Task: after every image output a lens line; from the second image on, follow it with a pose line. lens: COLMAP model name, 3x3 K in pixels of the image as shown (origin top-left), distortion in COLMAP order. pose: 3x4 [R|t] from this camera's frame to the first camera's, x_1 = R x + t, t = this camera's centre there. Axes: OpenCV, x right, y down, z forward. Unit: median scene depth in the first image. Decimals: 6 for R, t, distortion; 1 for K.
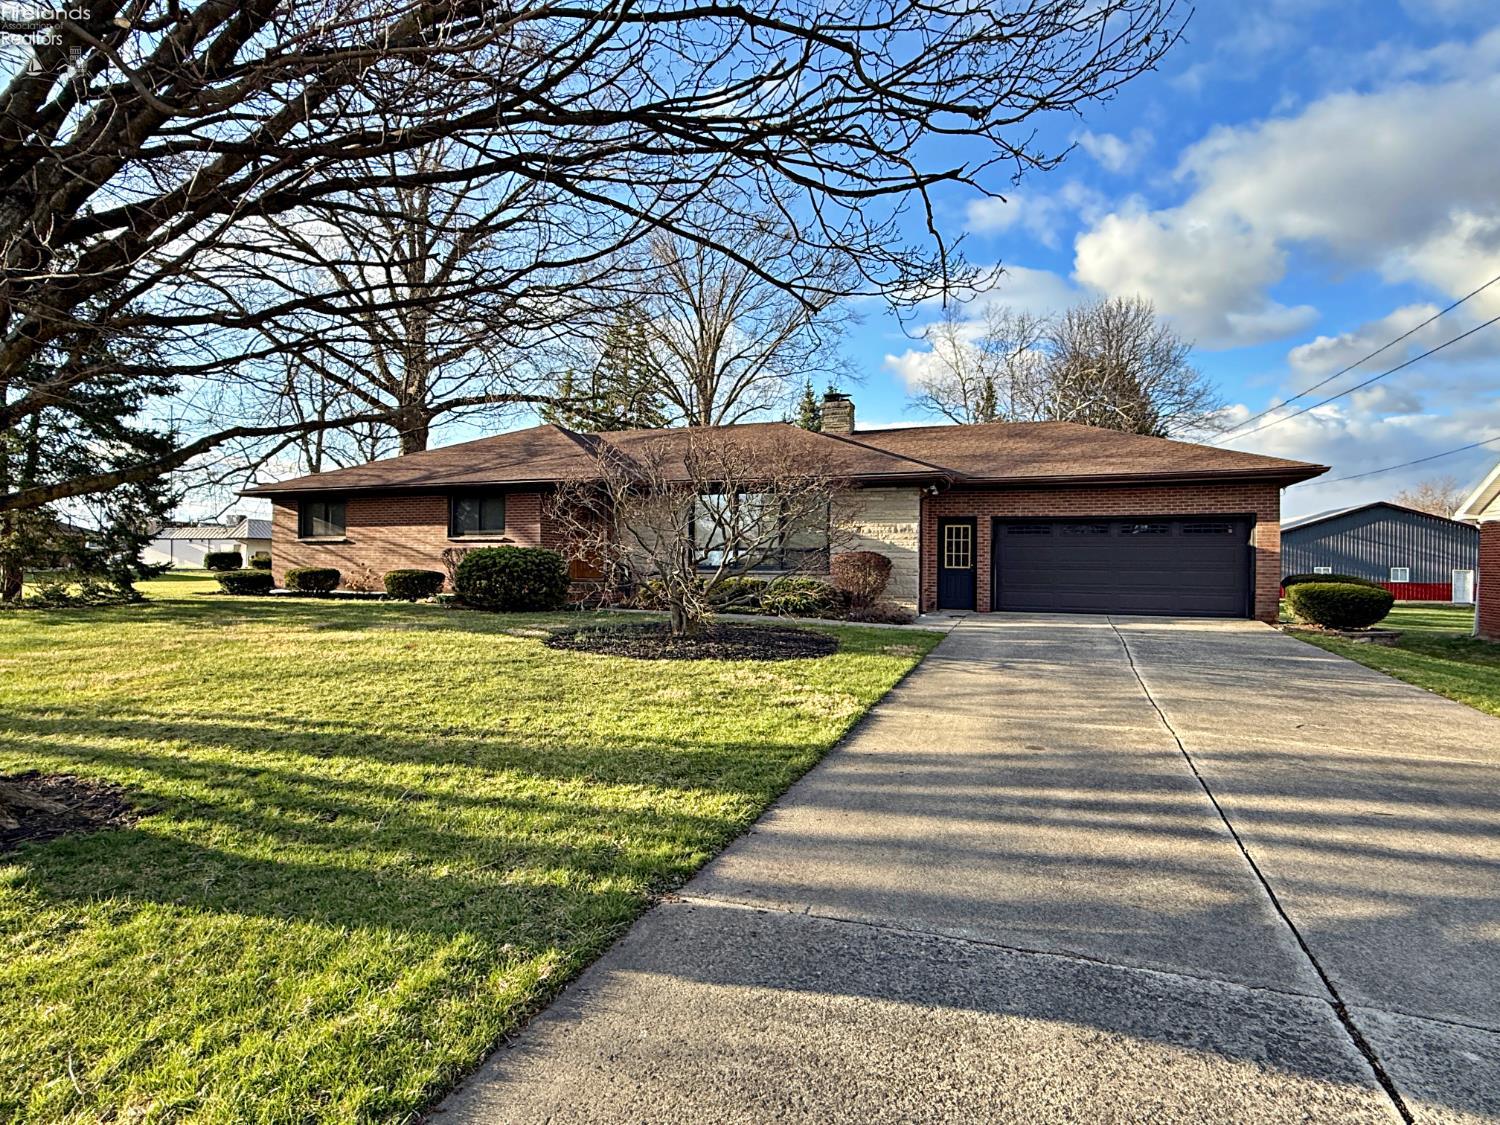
lens RADIAL K [[805.5, 0, 751.1], [0, 805.5, 559.1], [0, 0, 1]] dist [0.000693, 0.001396]
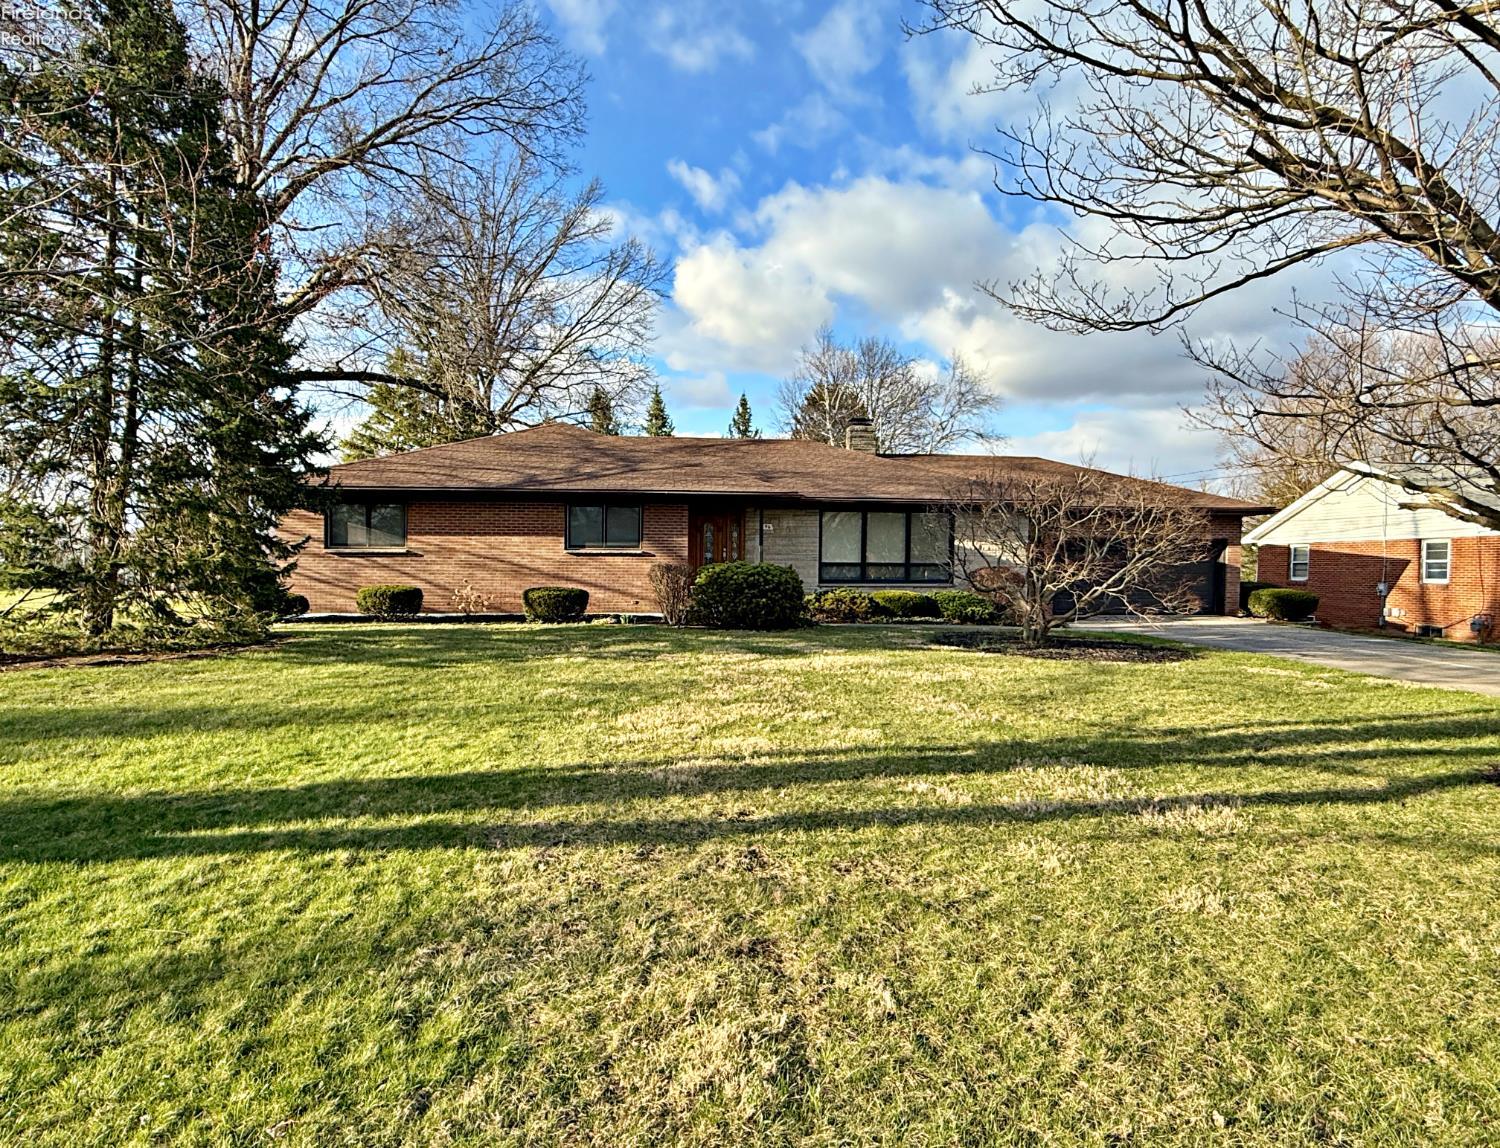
lens RADIAL K [[842.0, 0, 748.9], [0, 842.0, 574.3], [0, 0, 1]] dist [-0.040227, -0.000679]
pose [[0.885924, -0.004187, 0.463812, -0.575295], [0.002837, 0.999989, 0.003608, -0.002799], [-0.463822, -0.001880, 0.885926, 0.082887]]
